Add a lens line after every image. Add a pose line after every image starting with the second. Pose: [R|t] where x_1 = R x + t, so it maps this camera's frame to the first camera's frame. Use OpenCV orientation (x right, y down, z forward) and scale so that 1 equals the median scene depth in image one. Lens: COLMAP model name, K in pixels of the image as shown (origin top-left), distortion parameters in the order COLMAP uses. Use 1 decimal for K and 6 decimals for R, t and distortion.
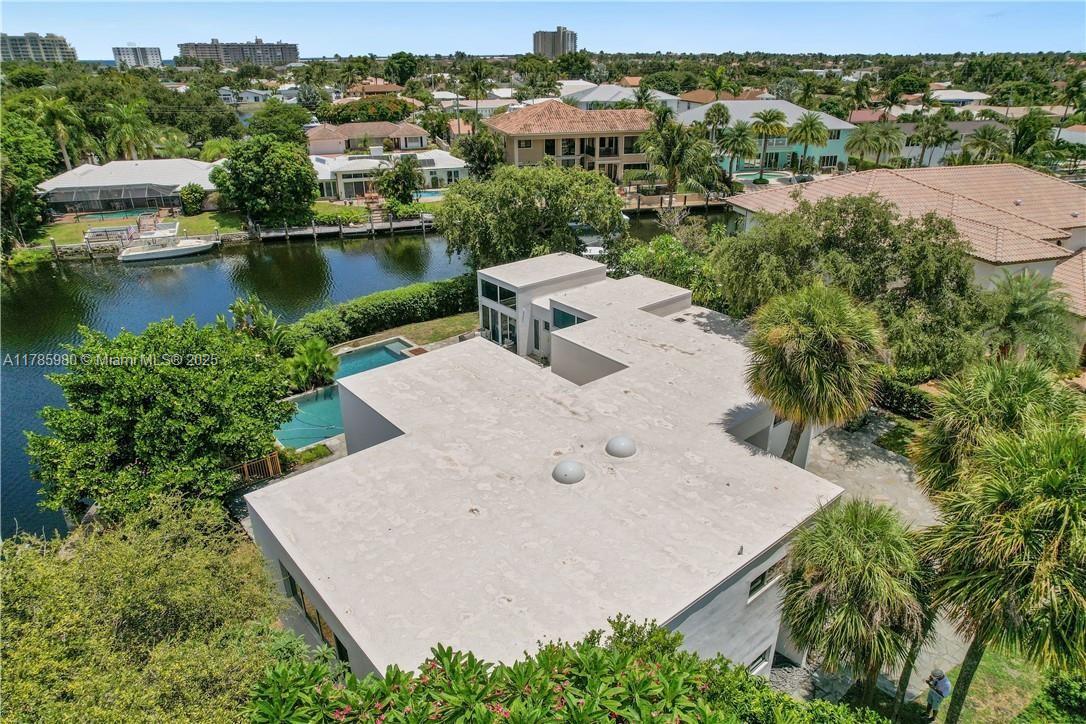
lens RADIAL K [[696.2, 0, 543.0], [0, 696.2, 362.0], [0, 0, 1]] dist [-0.082325, 0.070739]
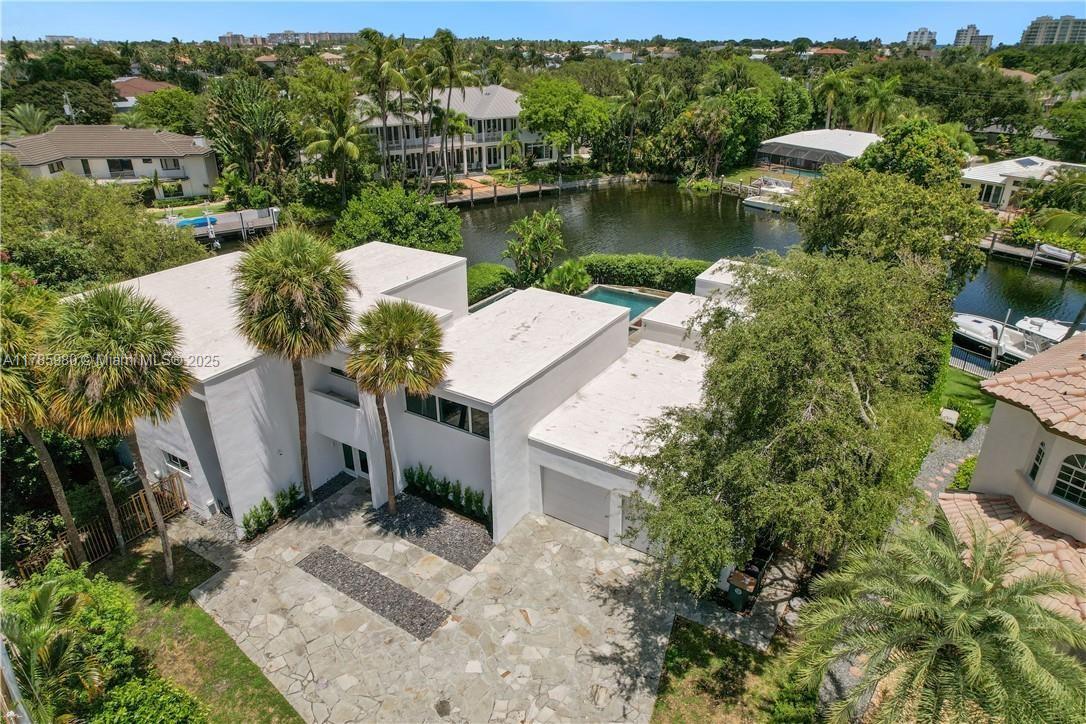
lens RADIAL K [[696.2, 0, 543.0], [0, 696.2, 362.0], [0, 0, 1]] dist [-0.082325, 0.070739]
pose [[0.304019, 0.408314, -0.860728, 0.369724], [-0.391252, 0.877297, 0.277980, -0.092341], [0.868617, 0.252250, 0.426468, 0.225284]]
